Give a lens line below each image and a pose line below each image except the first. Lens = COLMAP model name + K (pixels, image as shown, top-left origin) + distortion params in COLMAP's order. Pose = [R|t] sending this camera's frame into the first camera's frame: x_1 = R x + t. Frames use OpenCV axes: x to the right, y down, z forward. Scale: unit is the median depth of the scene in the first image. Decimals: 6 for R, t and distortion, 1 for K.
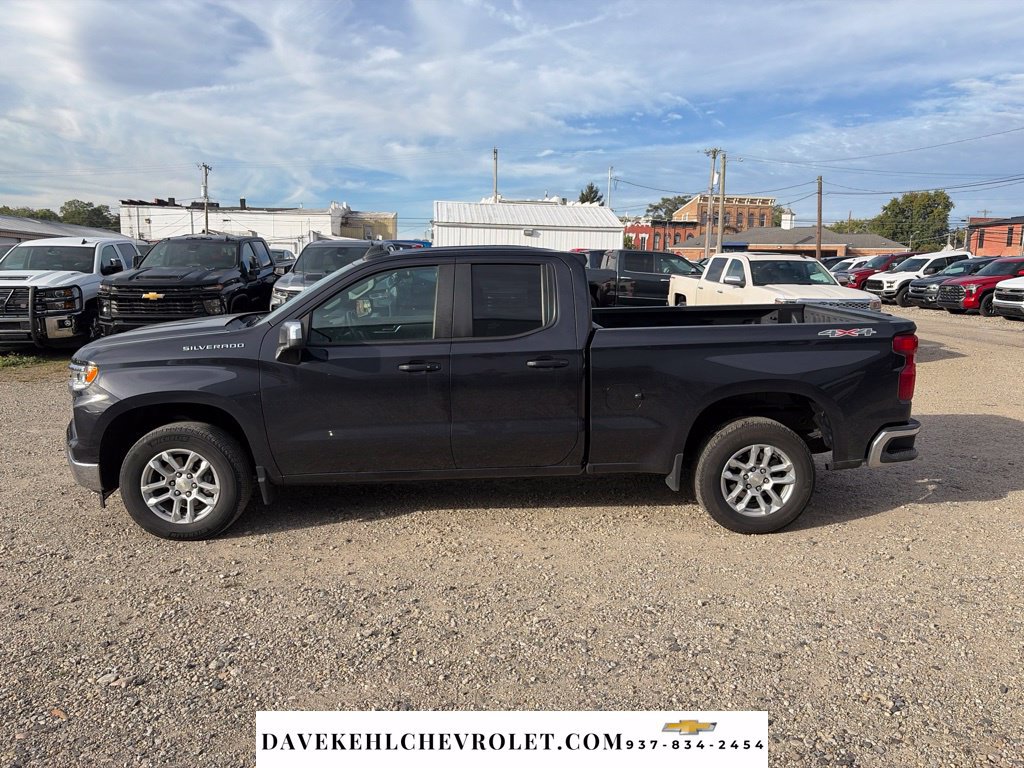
lens RADIAL K [[776.1, 0, 508.3], [0, 776.1, 379.6], [0, 0, 1]] dist [0.035679, -0.038503]
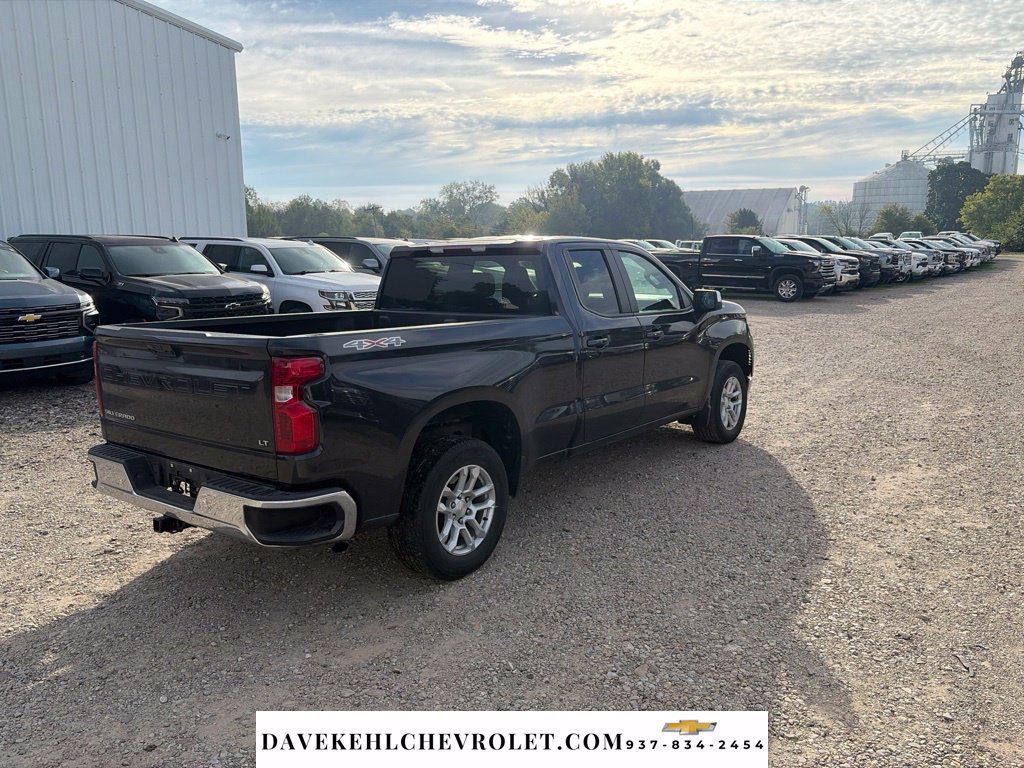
lens RADIAL K [[776.1, 0, 513.6], [0, 776.1, 364.7], [0, 0, 1]] dist [0.035679, -0.038503]
pose [[-0.641718, 0.115063, -0.758261, 0.382141], [-0.106096, 0.965858, 0.236354, -0.122963], [0.759567, 0.232120, -0.607600, 0.811605]]
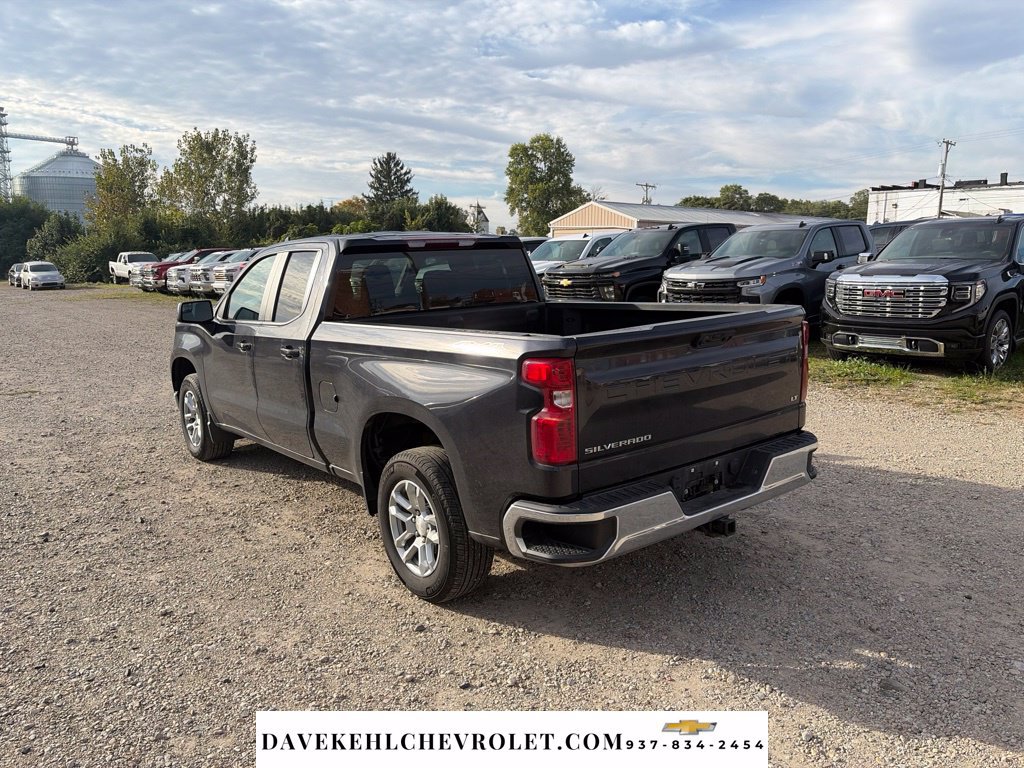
lens RADIAL K [[776.1, 0, 515.2], [0, 776.1, 376.7], [0, 0, 1]] dist [0.035679, -0.038503]
pose [[0.587859, 0.108979, -0.801589, 0.423974], [-0.097996, 0.993181, 0.063160, -0.033610], [0.803006, 0.041423, 0.594530, 0.266669]]
